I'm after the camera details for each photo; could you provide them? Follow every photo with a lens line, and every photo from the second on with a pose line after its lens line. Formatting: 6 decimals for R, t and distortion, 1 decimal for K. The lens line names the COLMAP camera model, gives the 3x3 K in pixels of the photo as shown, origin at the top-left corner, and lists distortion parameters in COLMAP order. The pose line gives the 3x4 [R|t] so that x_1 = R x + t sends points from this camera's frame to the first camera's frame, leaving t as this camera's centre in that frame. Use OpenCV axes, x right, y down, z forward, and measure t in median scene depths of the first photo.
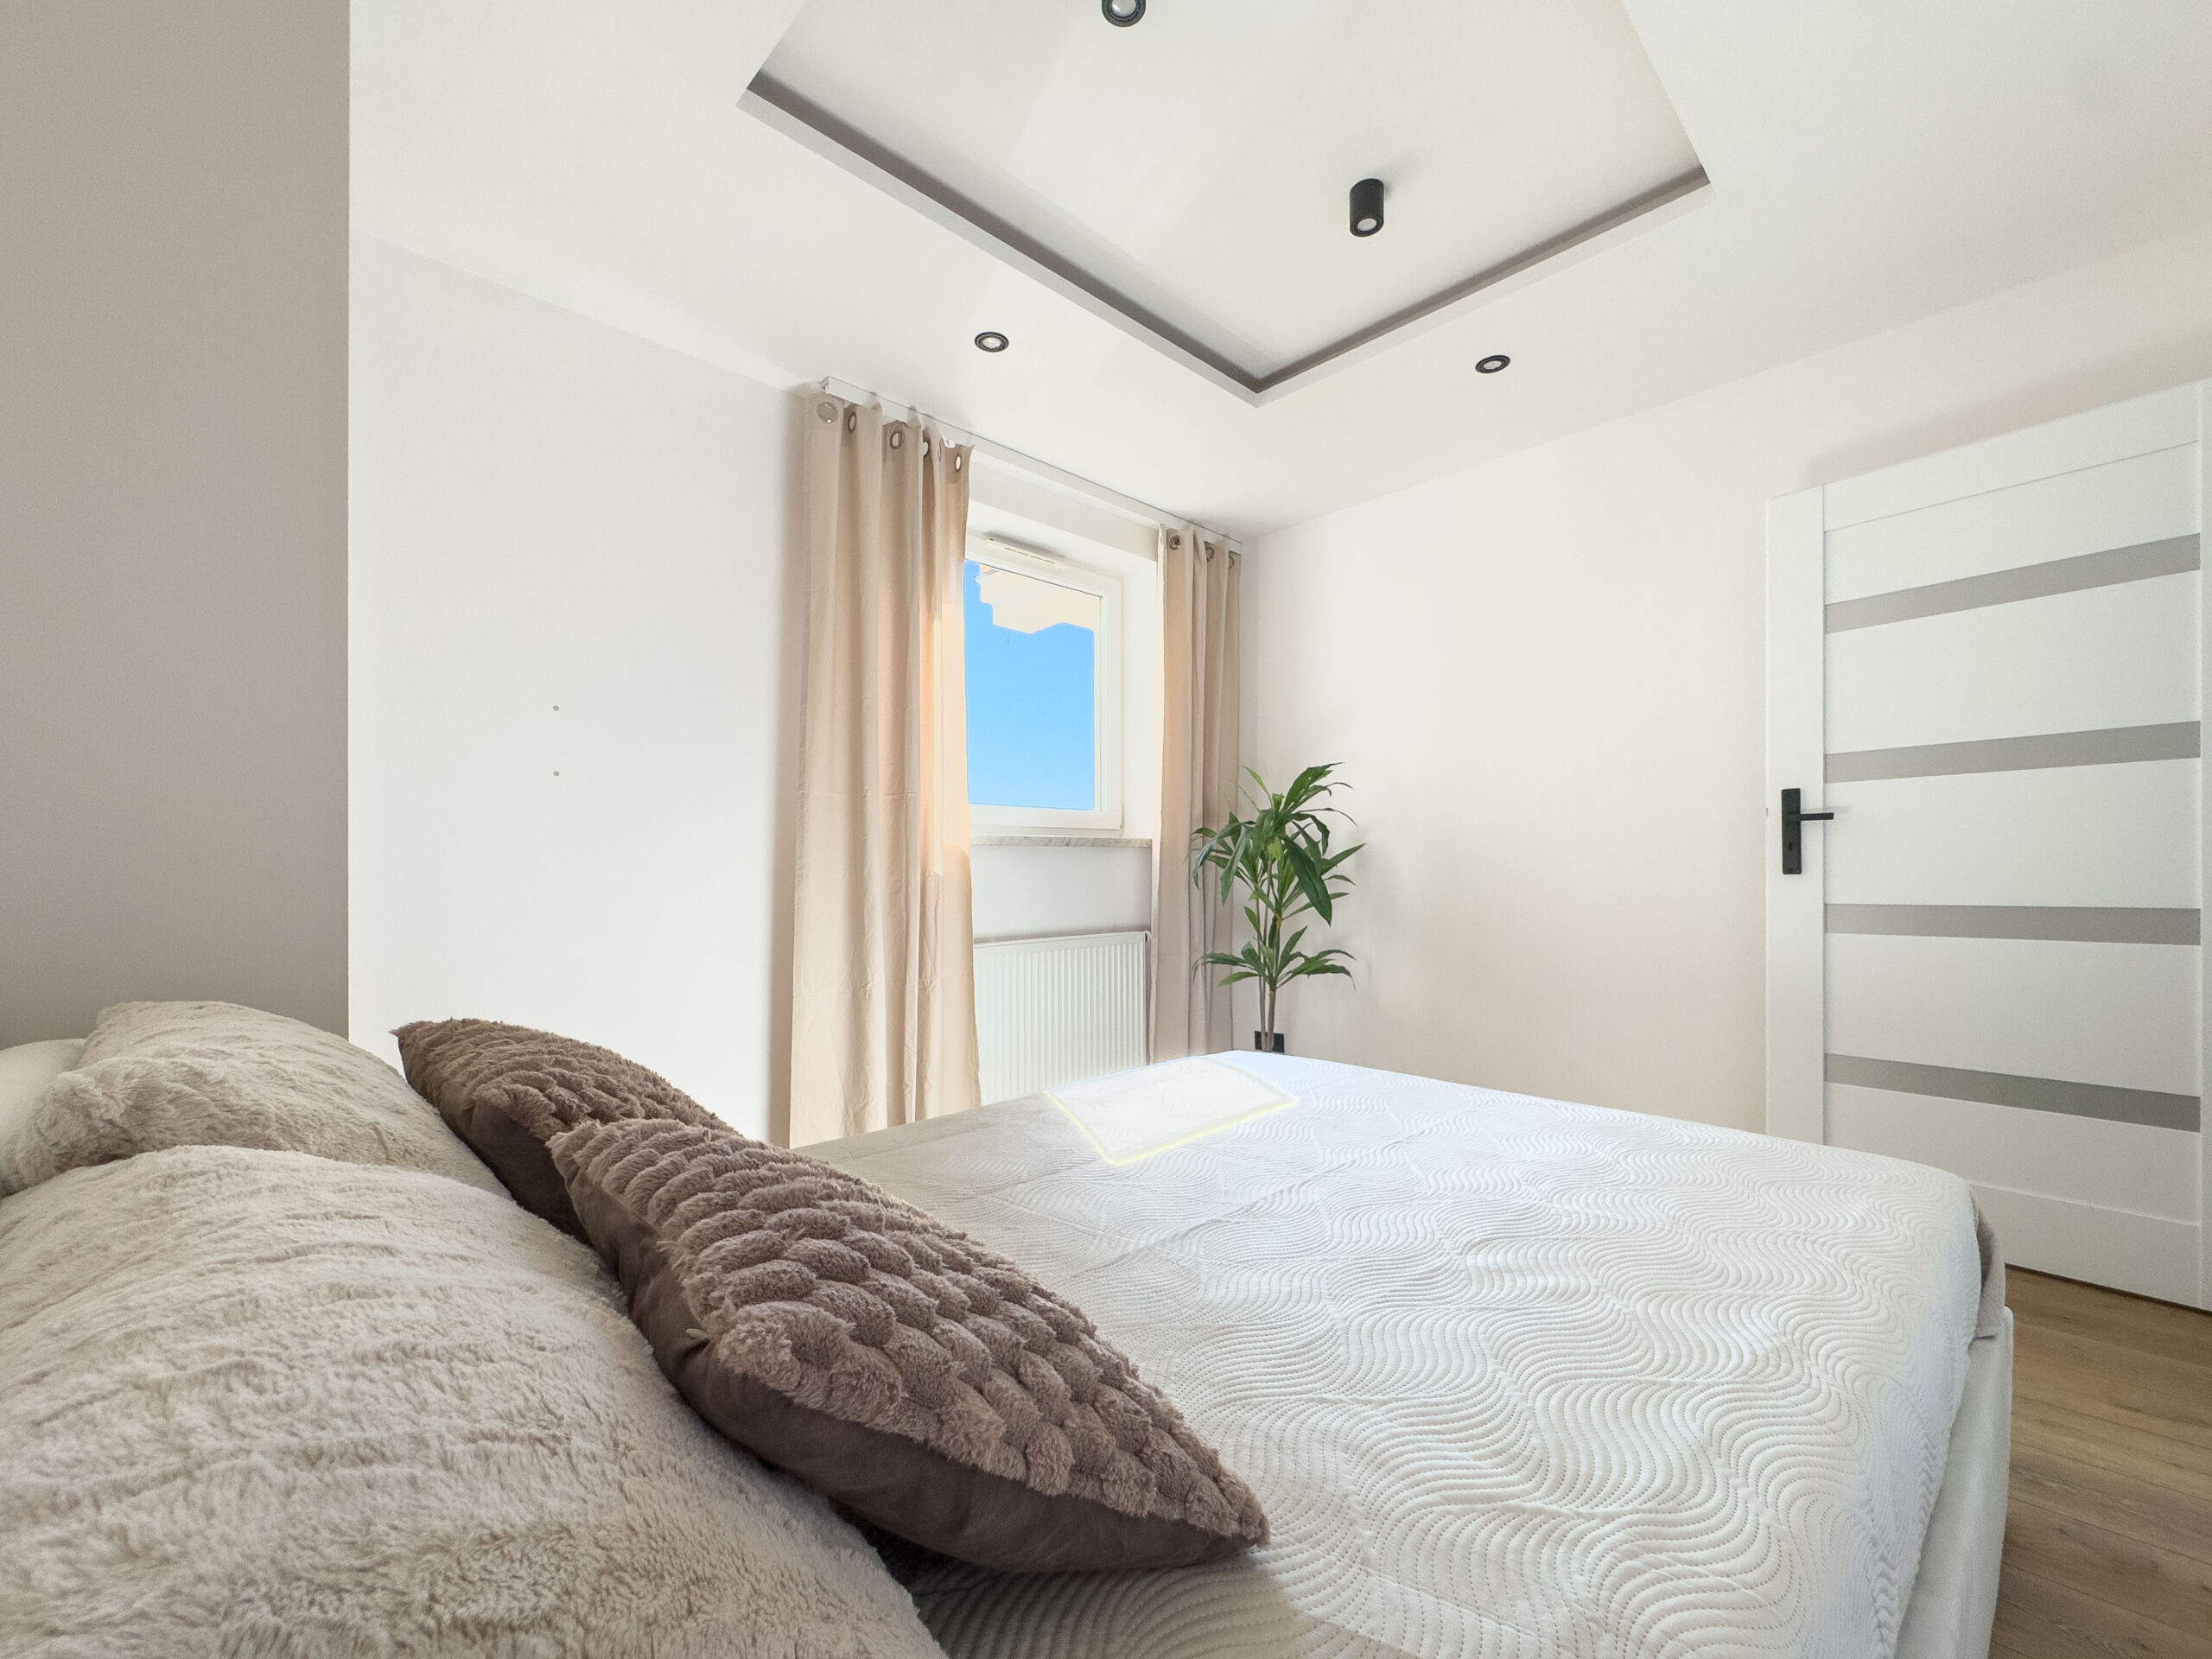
lens RADIAL K [[901.5, 0, 1115.7], [0, 901.5, 839.5], [0, 0, 1]] dist [-0.000006, 0.000226]
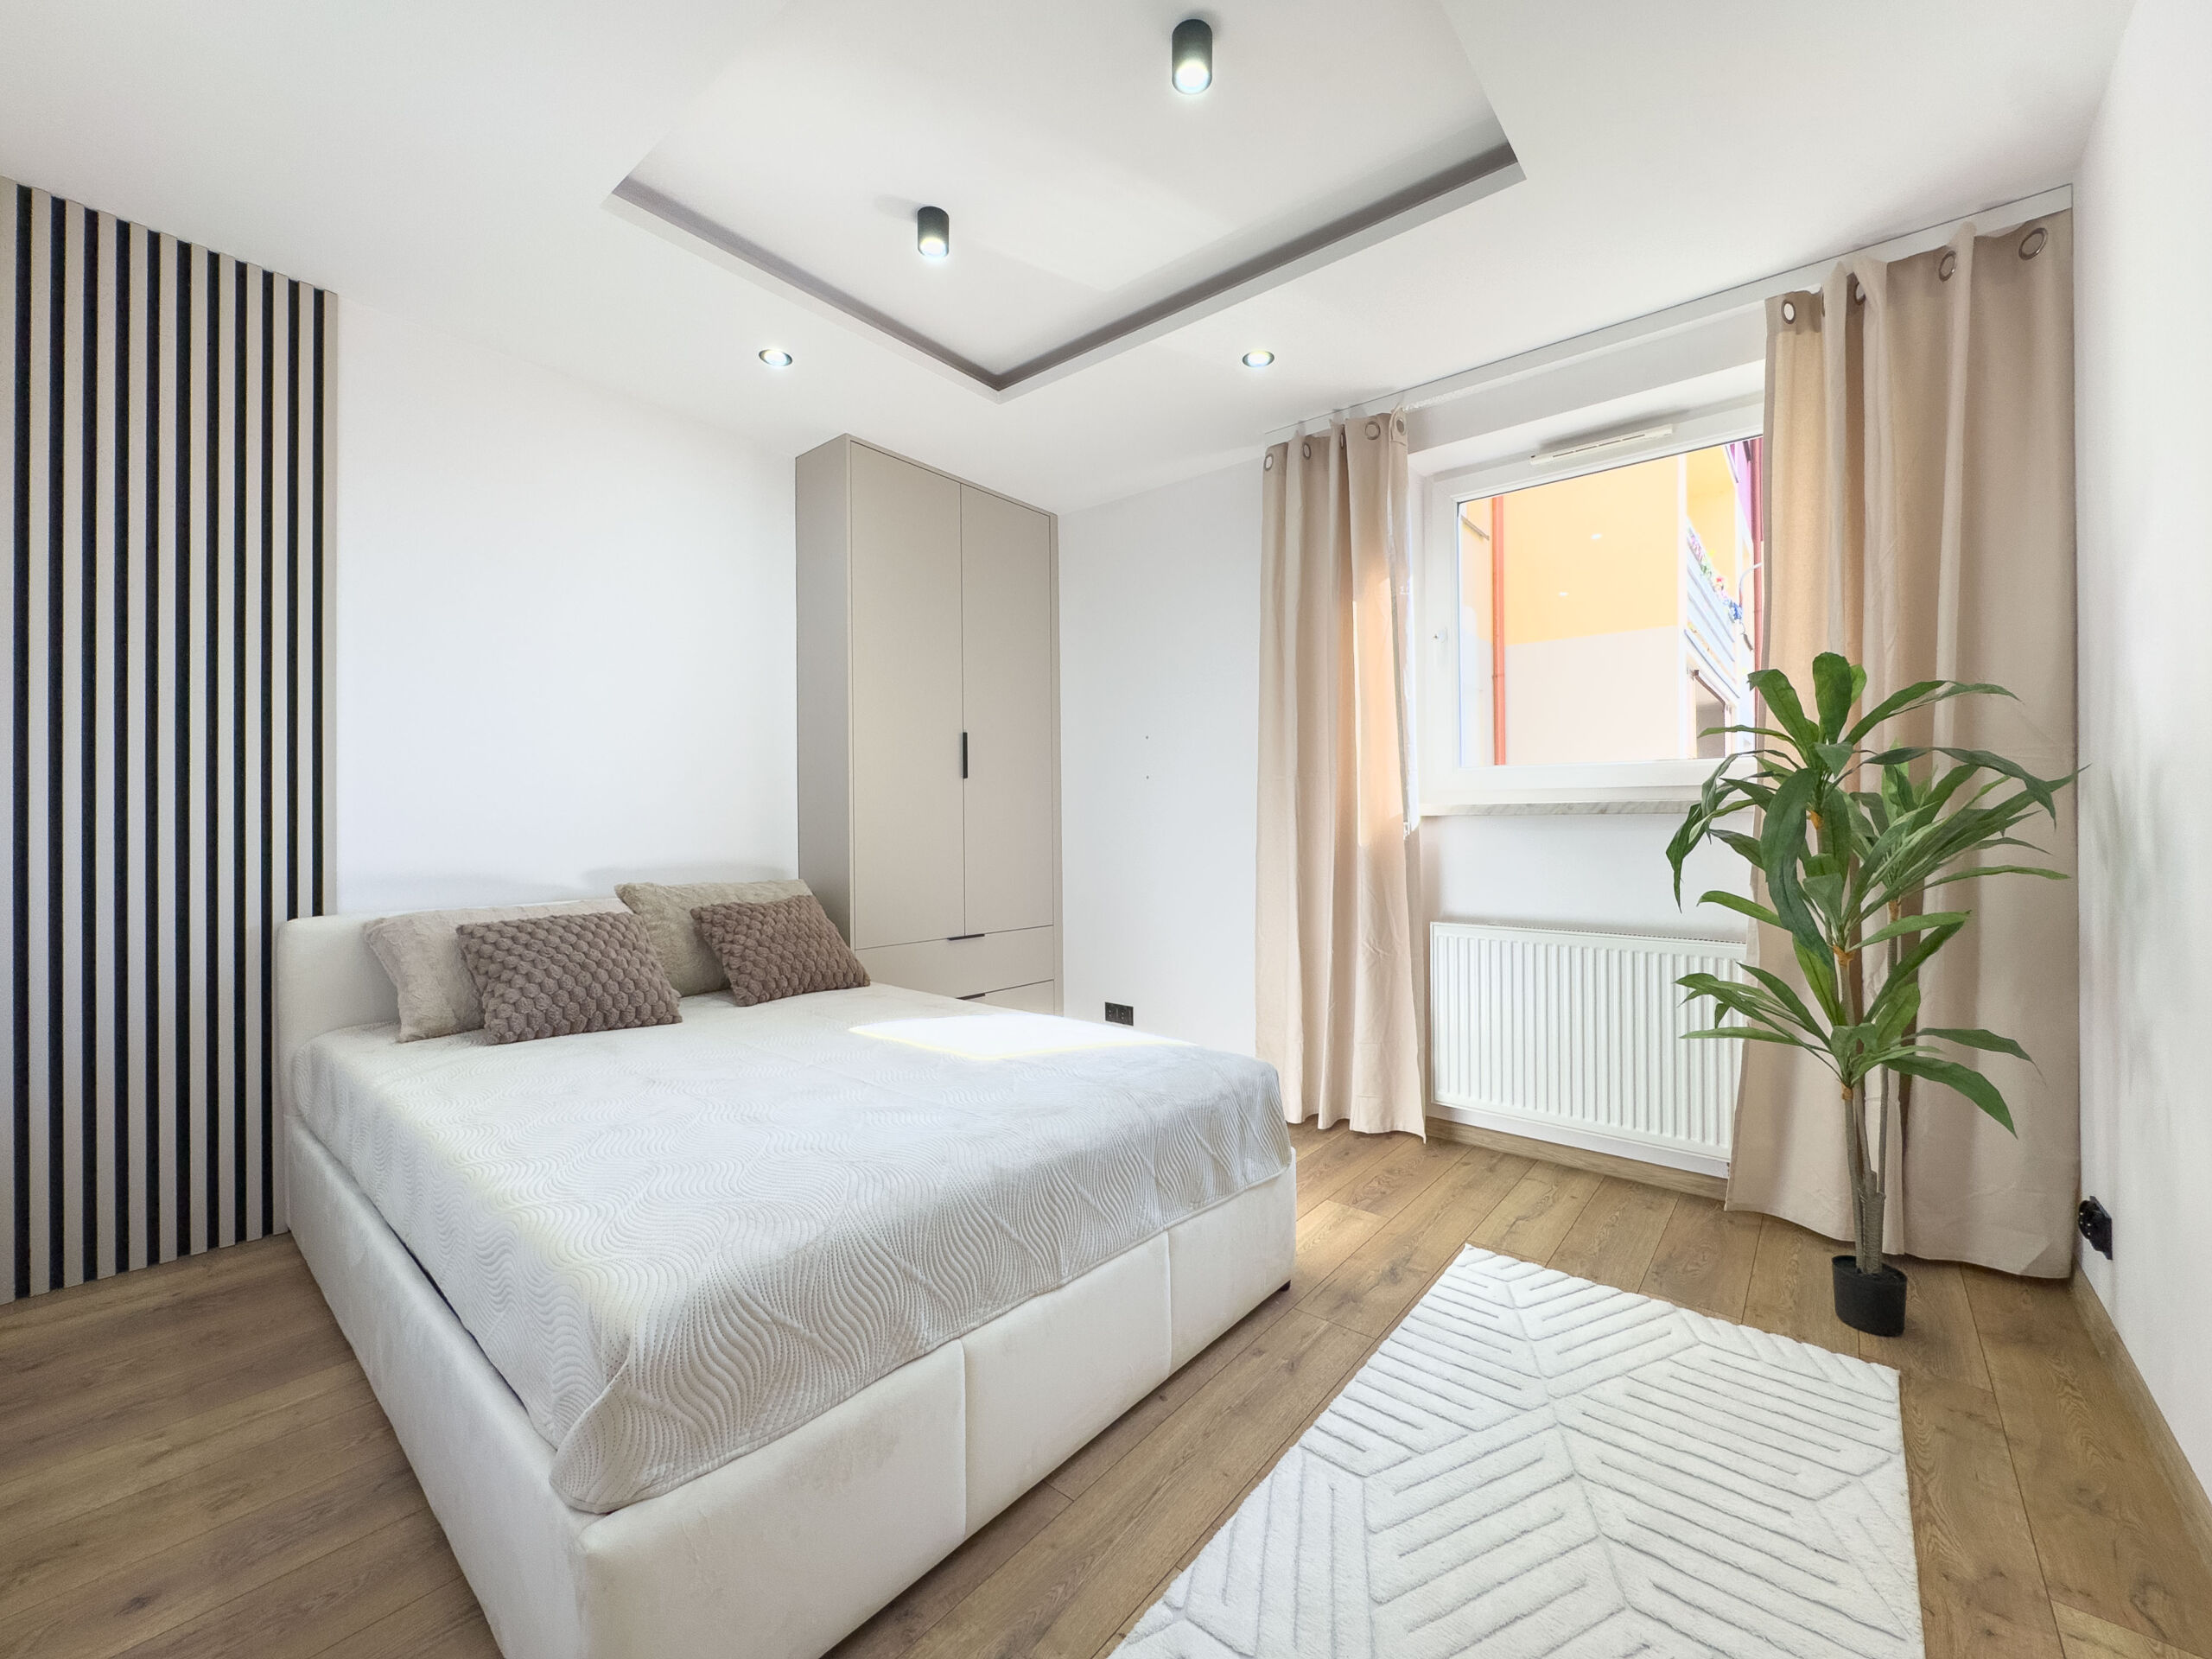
lens RADIAL K [[901.5, 0, 1115.7], [0, 901.5, 839.5], [0, 0, 1]] dist [-0.000006, 0.000226]
pose [[0.109995, 0.015792, -0.993807, 0.702321], [0.026065, 0.999484, 0.018767, 0.003517], [0.993590, -0.027968, 0.109526, 0.523419]]
